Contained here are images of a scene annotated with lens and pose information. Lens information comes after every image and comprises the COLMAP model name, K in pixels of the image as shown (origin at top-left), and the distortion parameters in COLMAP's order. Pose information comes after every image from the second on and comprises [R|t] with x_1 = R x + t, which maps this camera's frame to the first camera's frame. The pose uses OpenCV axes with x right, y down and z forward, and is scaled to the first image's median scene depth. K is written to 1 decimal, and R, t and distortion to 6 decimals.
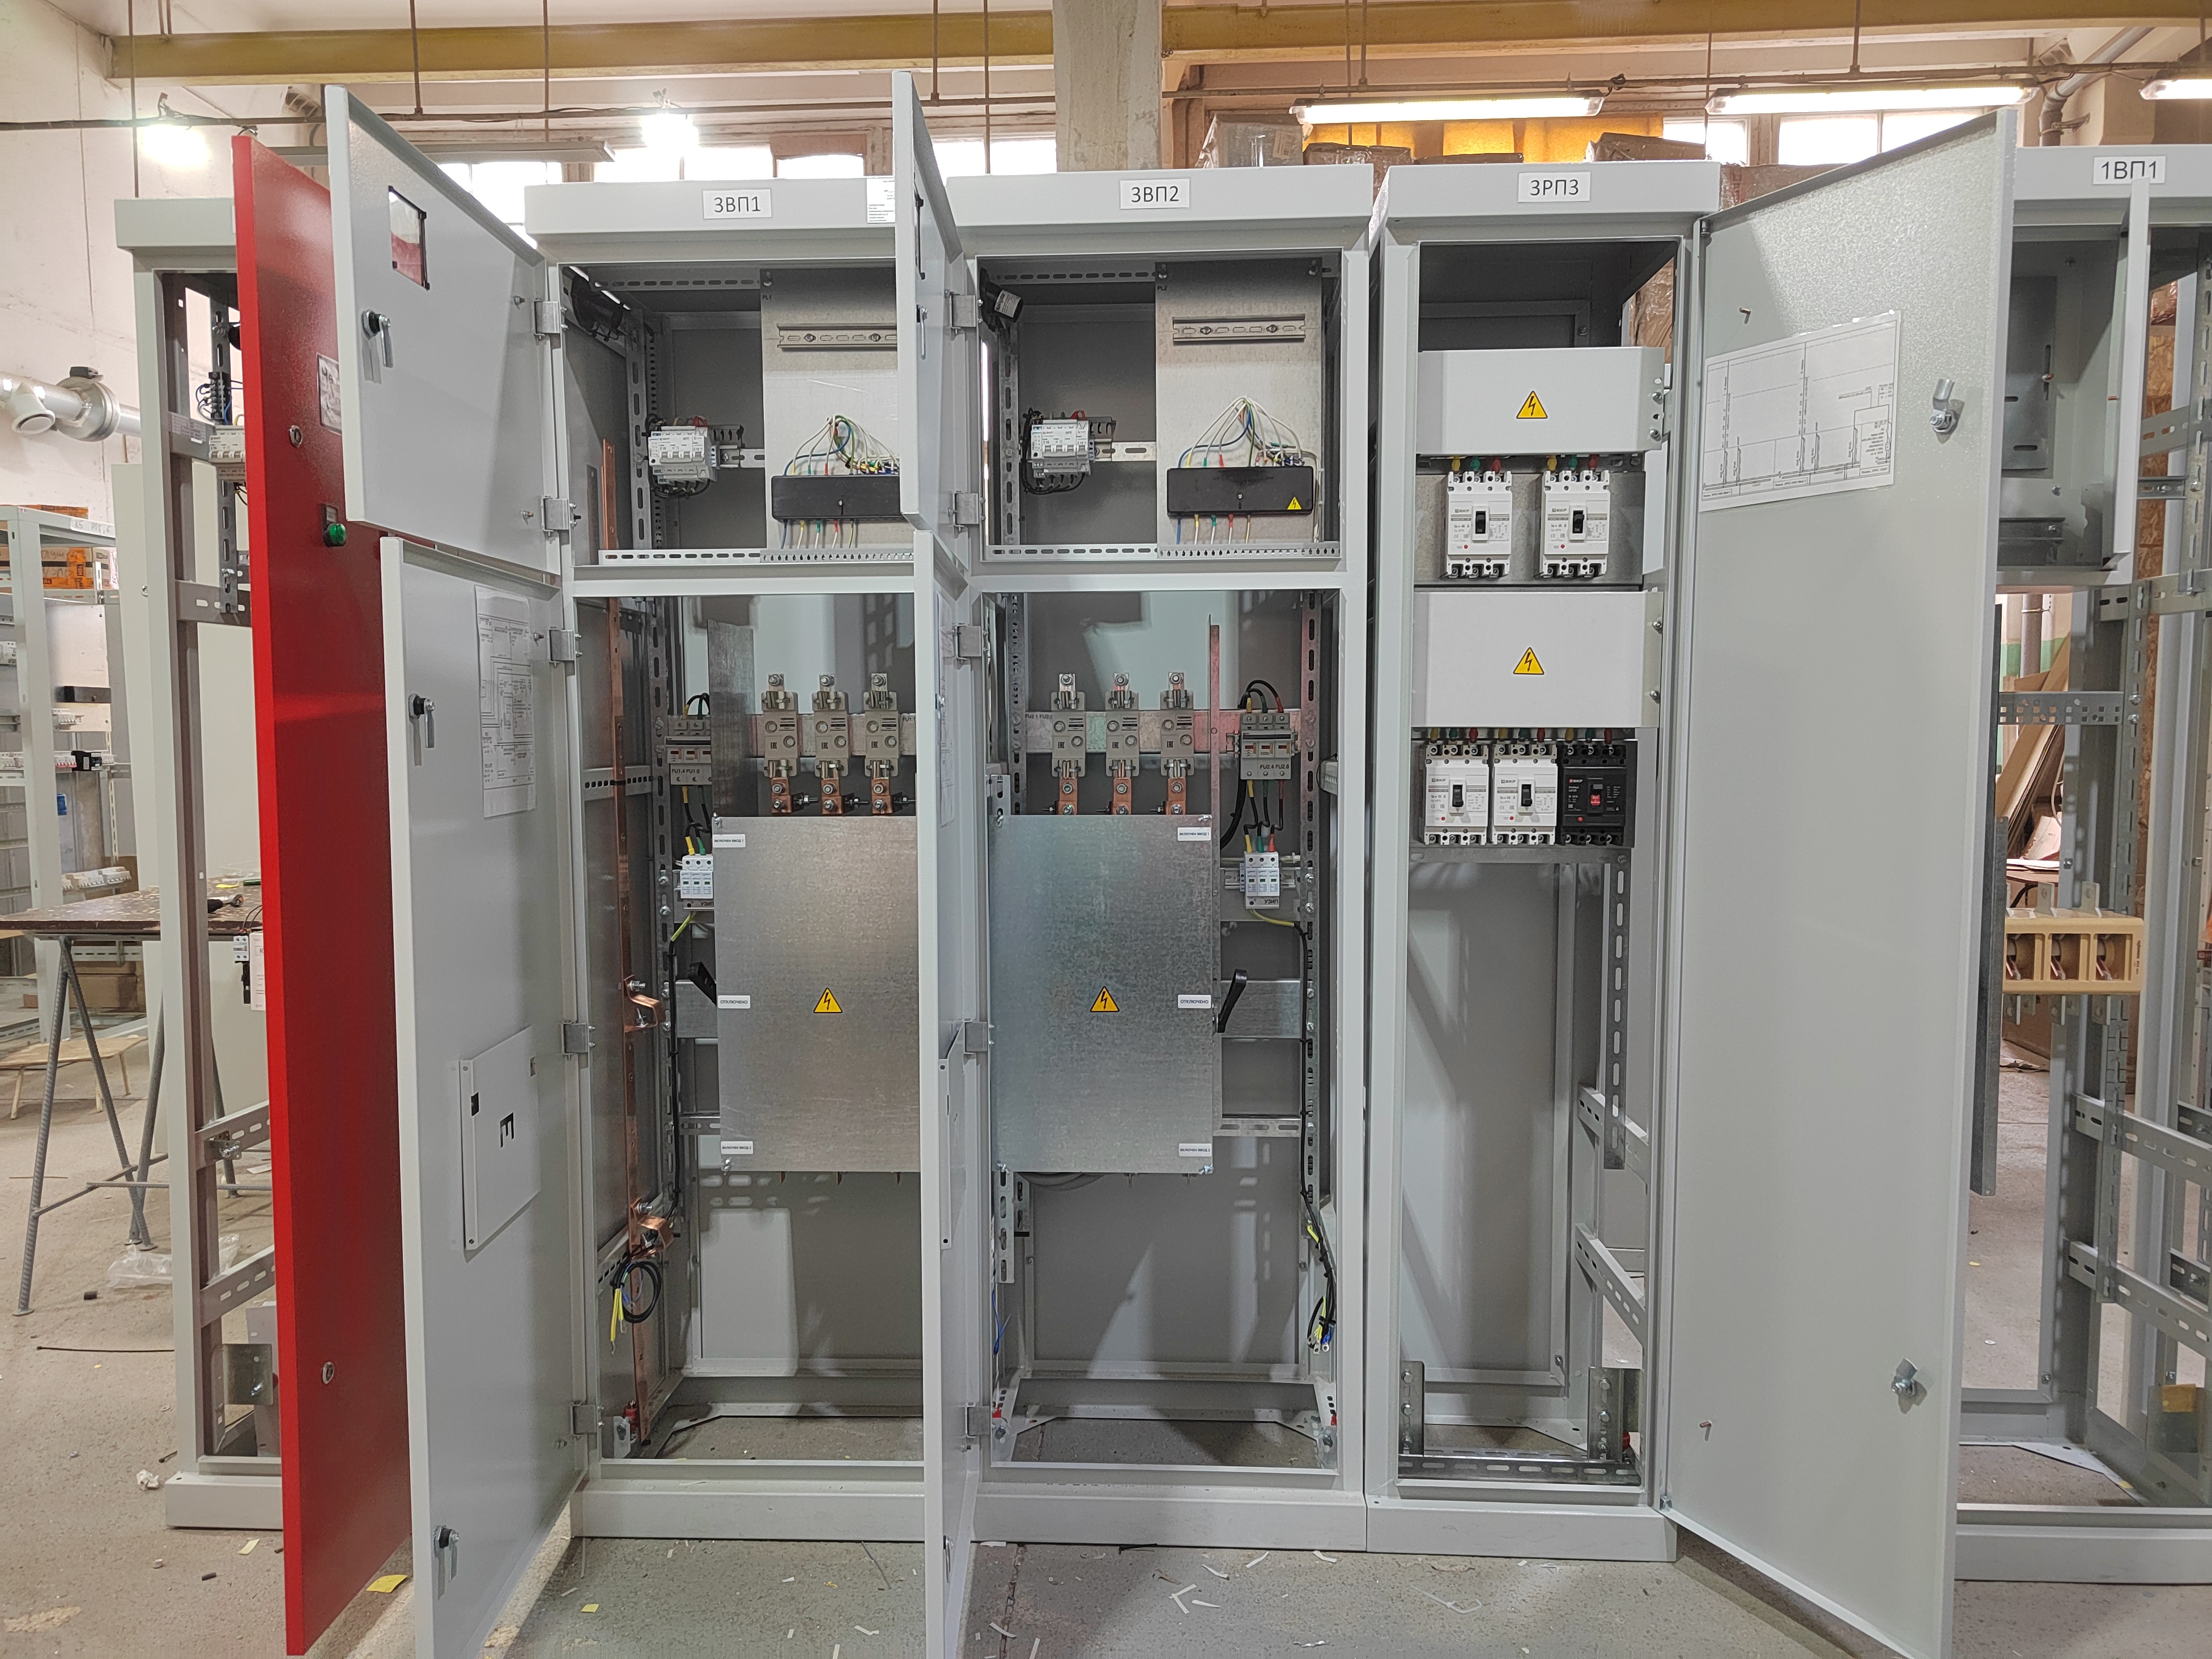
lens RADIAL K [[1476.1, 0, 1078.7], [0, 1476.1, 750.8], [0, 0, 1]] dist [0.034064, -0.029051]
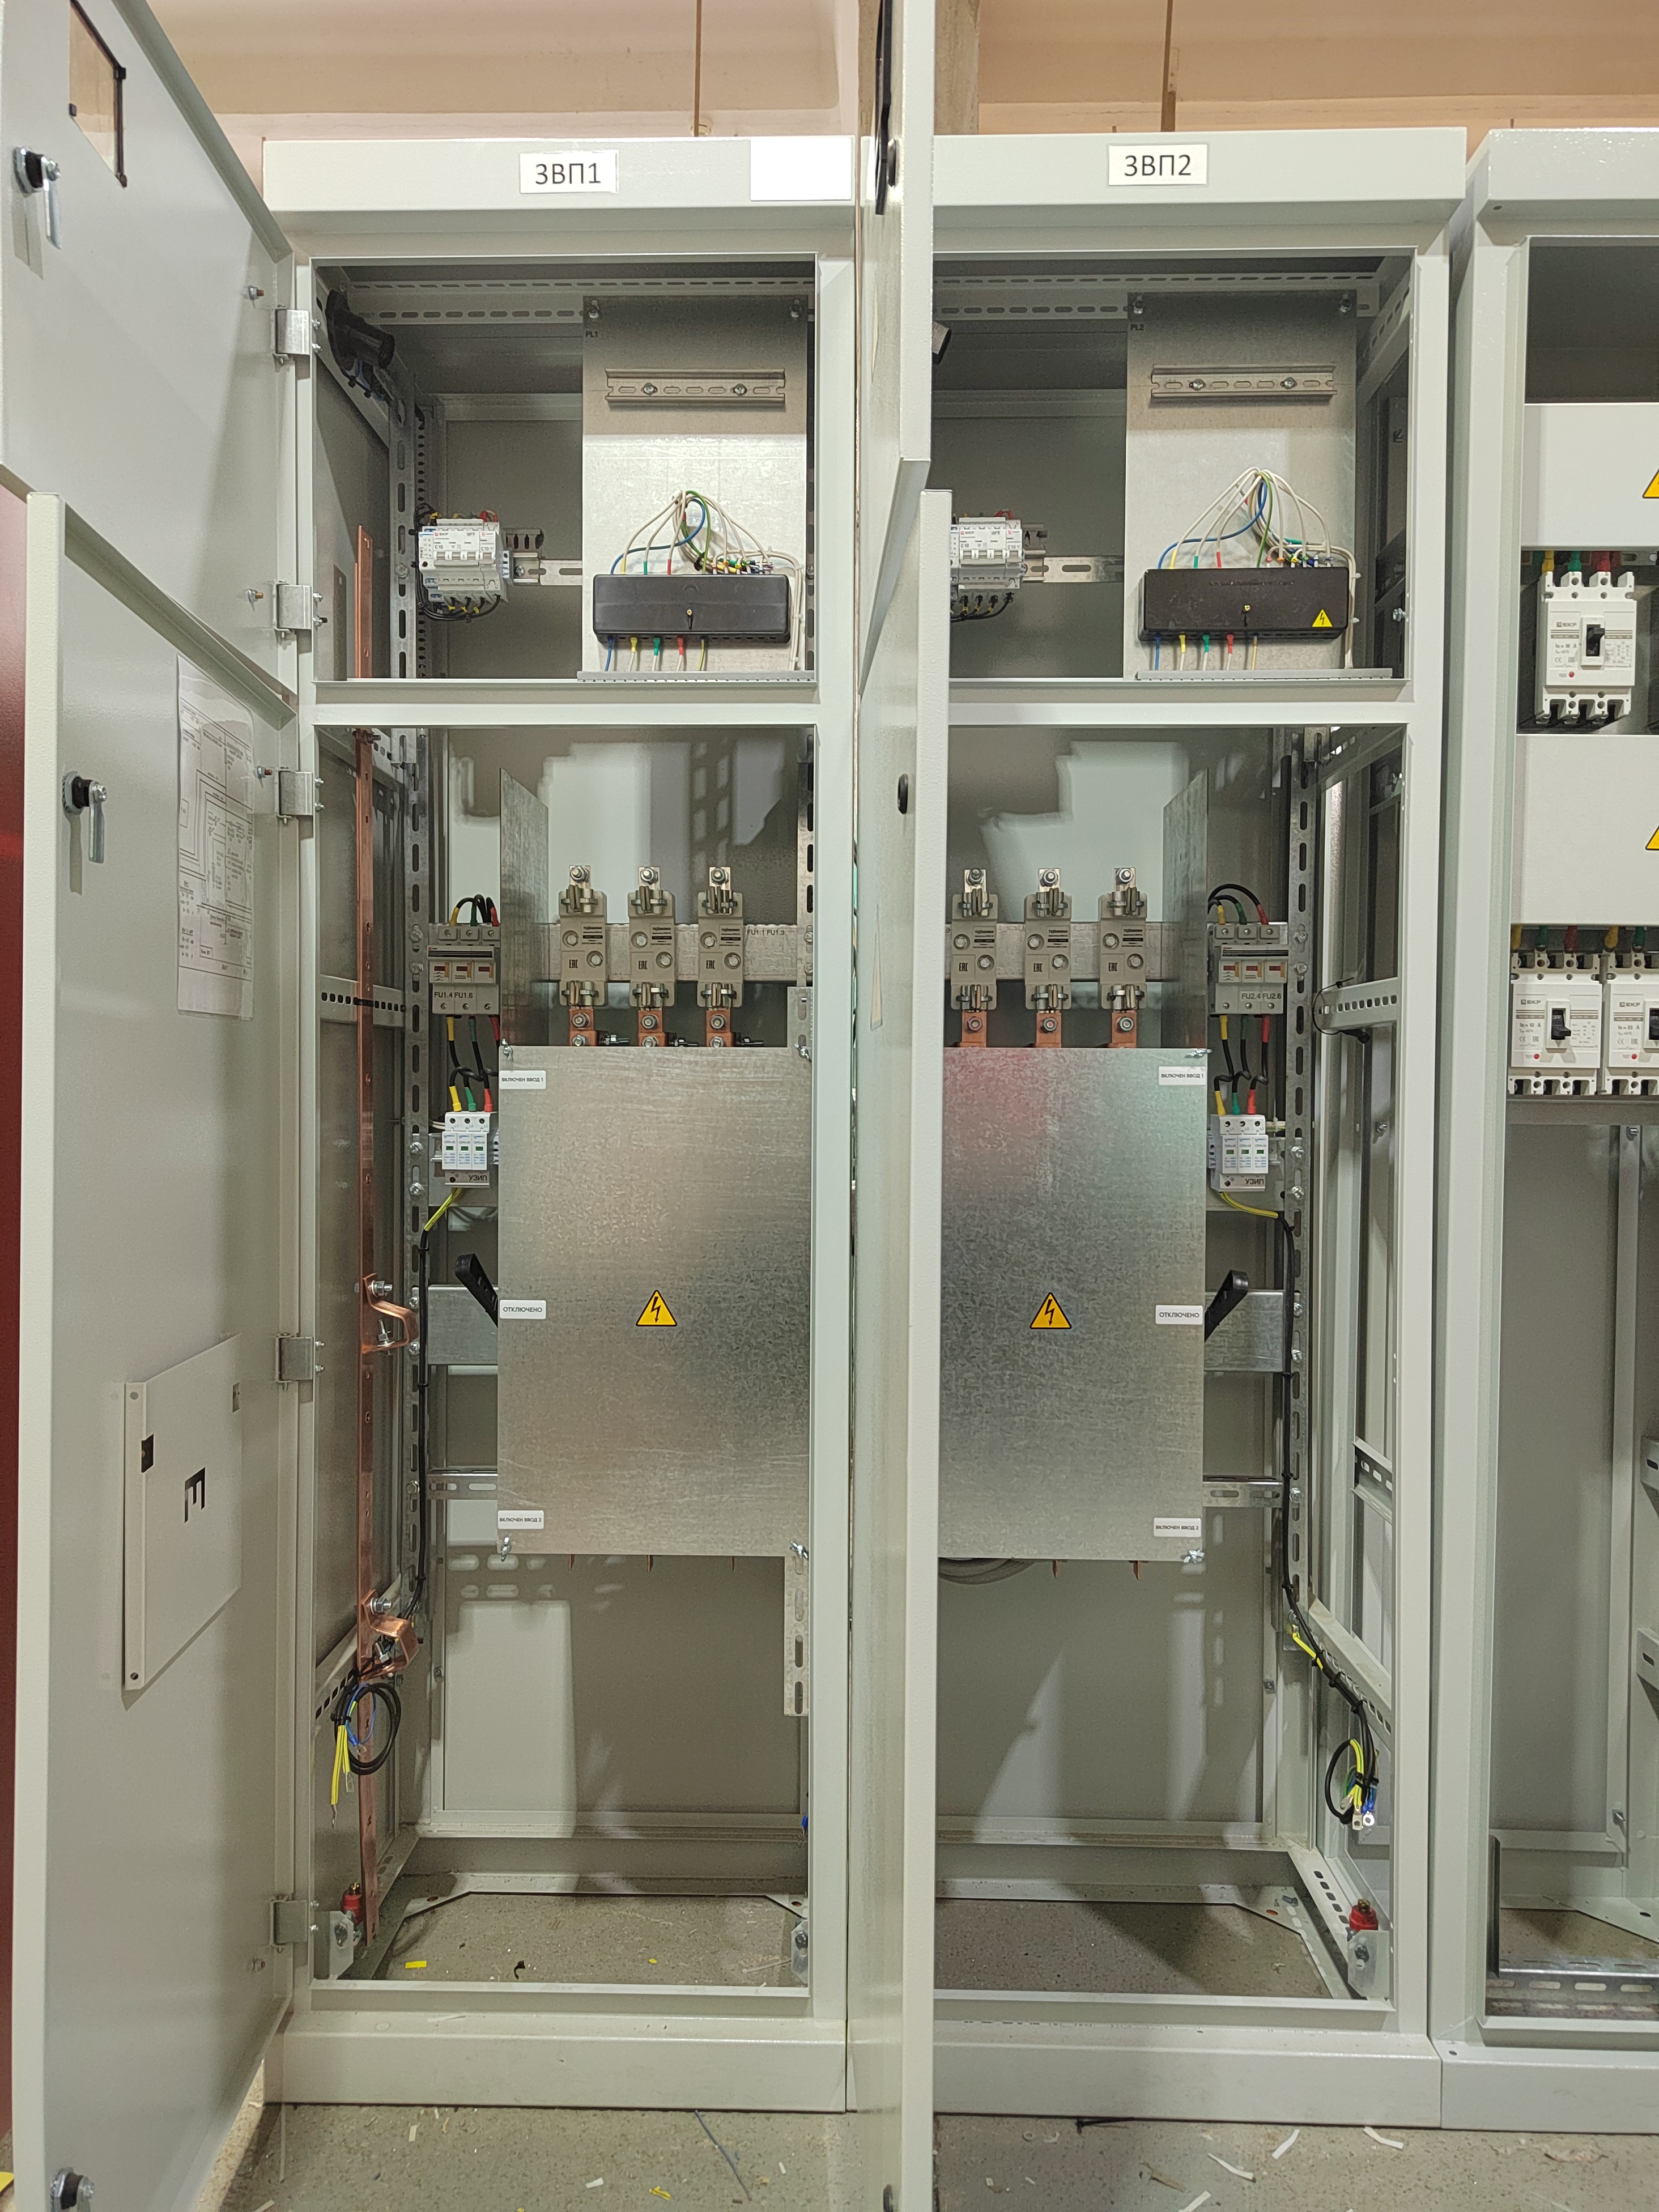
lens RADIAL K [[1476.1, 0, 809.1], [0, 1476.1, 1011.9], [0, 0, 1]] dist [0.034064, -0.029051]
pose [[0.999544, 0.014383, 0.026556, -0.117345], [-0.012780, 0.998141, -0.059590, 0.068559], [-0.027364, 0.059224, 0.997870, 0.284076]]
